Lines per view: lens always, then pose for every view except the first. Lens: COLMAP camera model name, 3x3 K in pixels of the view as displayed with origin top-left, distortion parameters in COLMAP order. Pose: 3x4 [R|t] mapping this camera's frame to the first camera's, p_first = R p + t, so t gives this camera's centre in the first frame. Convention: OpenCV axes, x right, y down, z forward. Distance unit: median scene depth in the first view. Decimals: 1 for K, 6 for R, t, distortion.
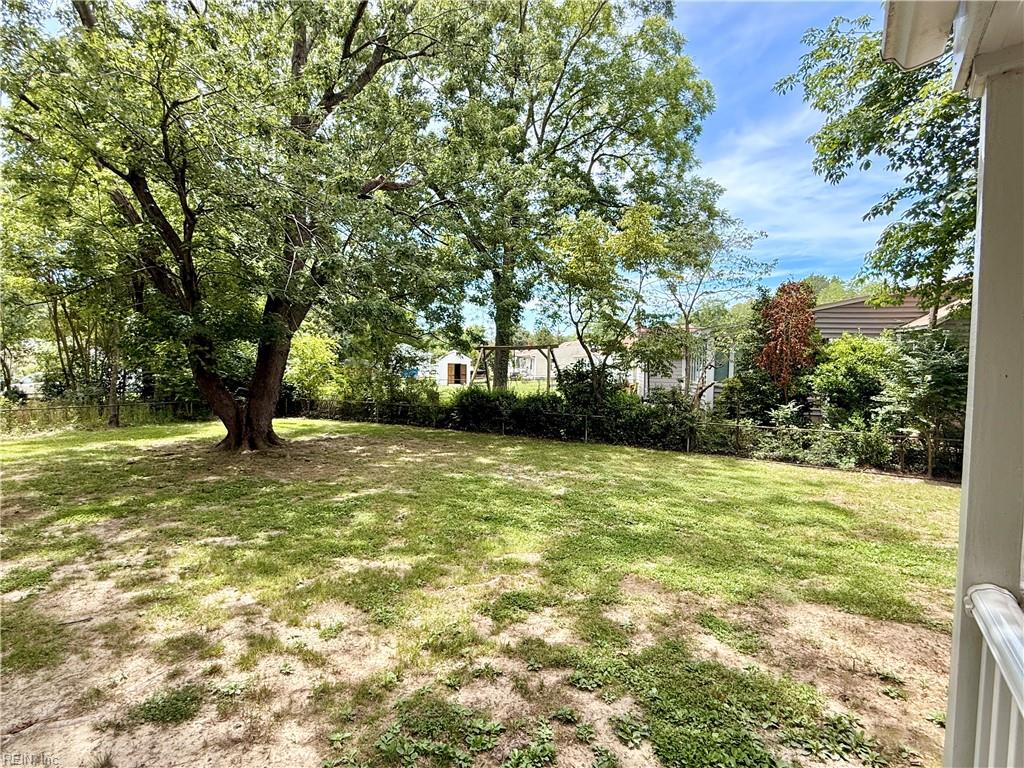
lens RADIAL K [[529.3, 0, 512.0], [0, 529.3, 384.0], [0, 0, 1]] dist [-0.001060, -0.000509]
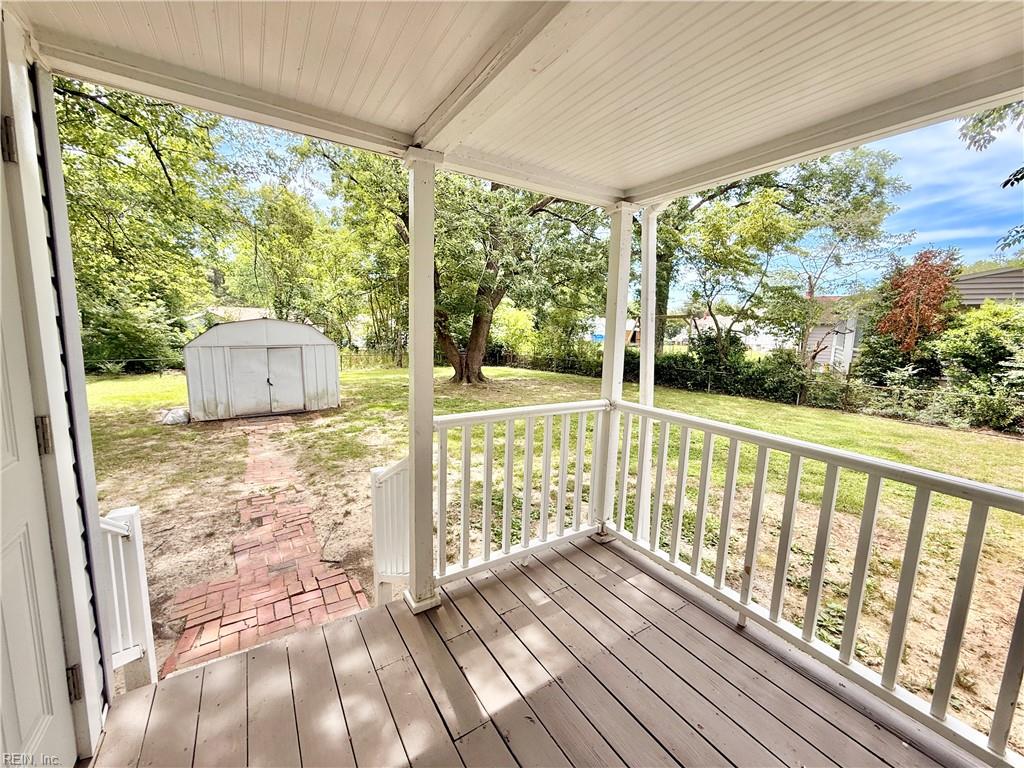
lens RADIAL K [[410.0, 0, 509.8], [0, 410.0, 384.0], [0, 0, 1]] dist [0.000562, 0.000219]
pose [[0.923242, 0.052206, -0.380656, 0.093503], [-0.017304, 0.995370, 0.094544, 0.007316], [0.383830, -0.080700, 0.919871, -0.089198]]
